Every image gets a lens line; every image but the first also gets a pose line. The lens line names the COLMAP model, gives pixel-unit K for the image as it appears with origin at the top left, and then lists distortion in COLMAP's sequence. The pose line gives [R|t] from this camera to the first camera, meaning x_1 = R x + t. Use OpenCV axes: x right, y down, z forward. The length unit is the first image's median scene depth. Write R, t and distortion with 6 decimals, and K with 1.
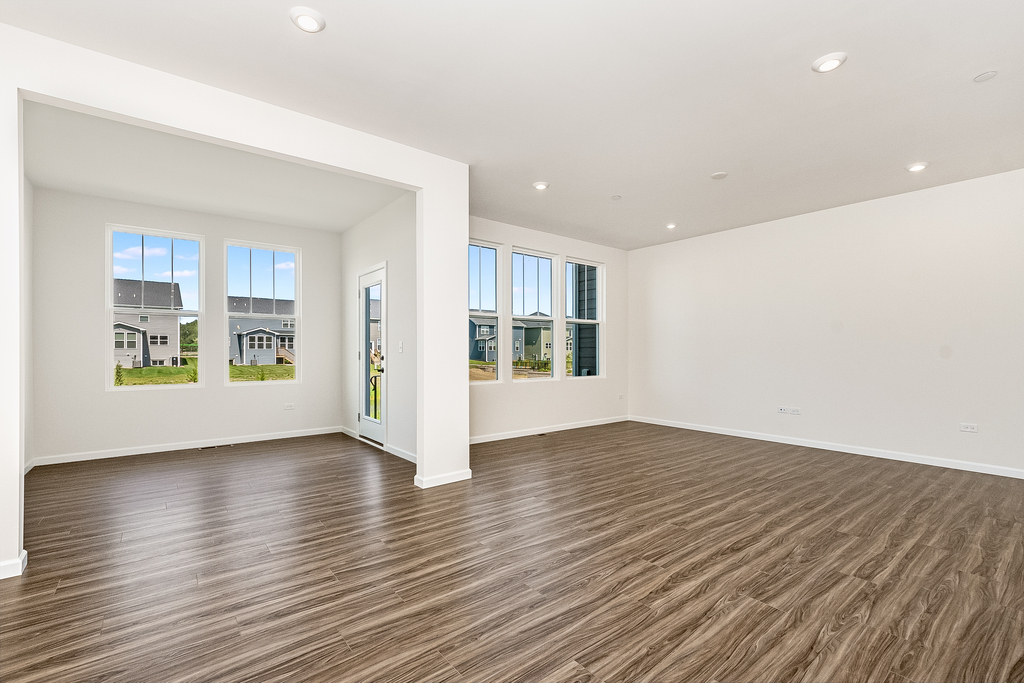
lens RADIAL K [[450.2, 0, 507.8], [0, 450.2, 351.4], [0, 0, 1]] dist [0.009358, 0.000499]
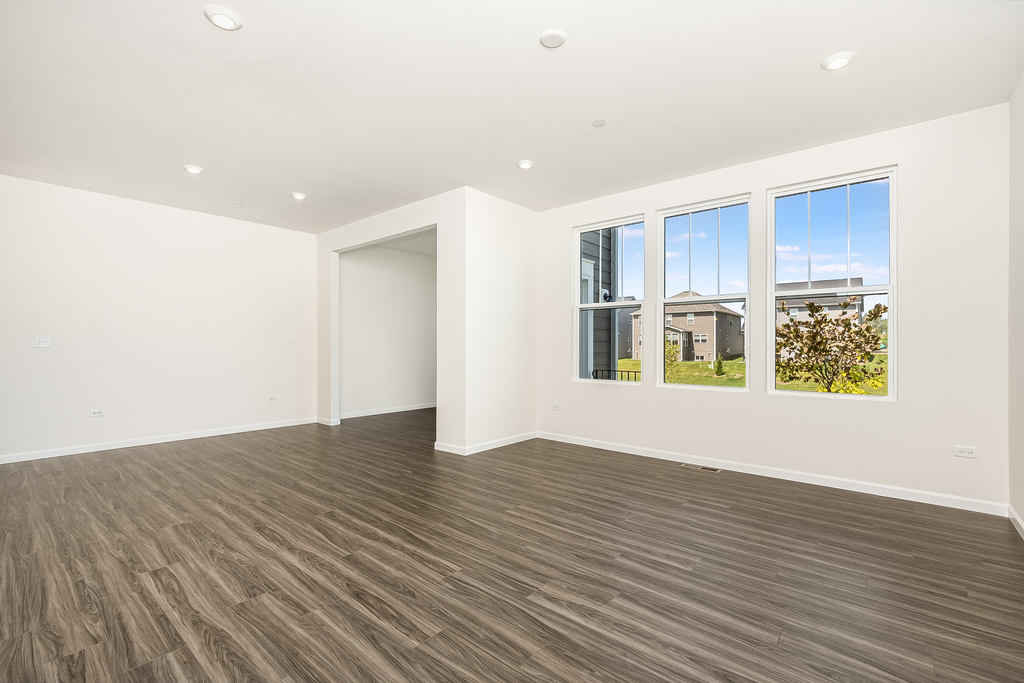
lens RADIAL K [[450.2, 0, 507.8], [0, 450.2, 351.4], [0, 0, 1]] dist [0.009358, 0.000499]
pose [[0.180706, 0.004447, -0.983527, 1.332838], [0.001745, 0.999987, 0.004842, 0.006353], [0.983536, -0.002591, 0.180696, 1.105137]]
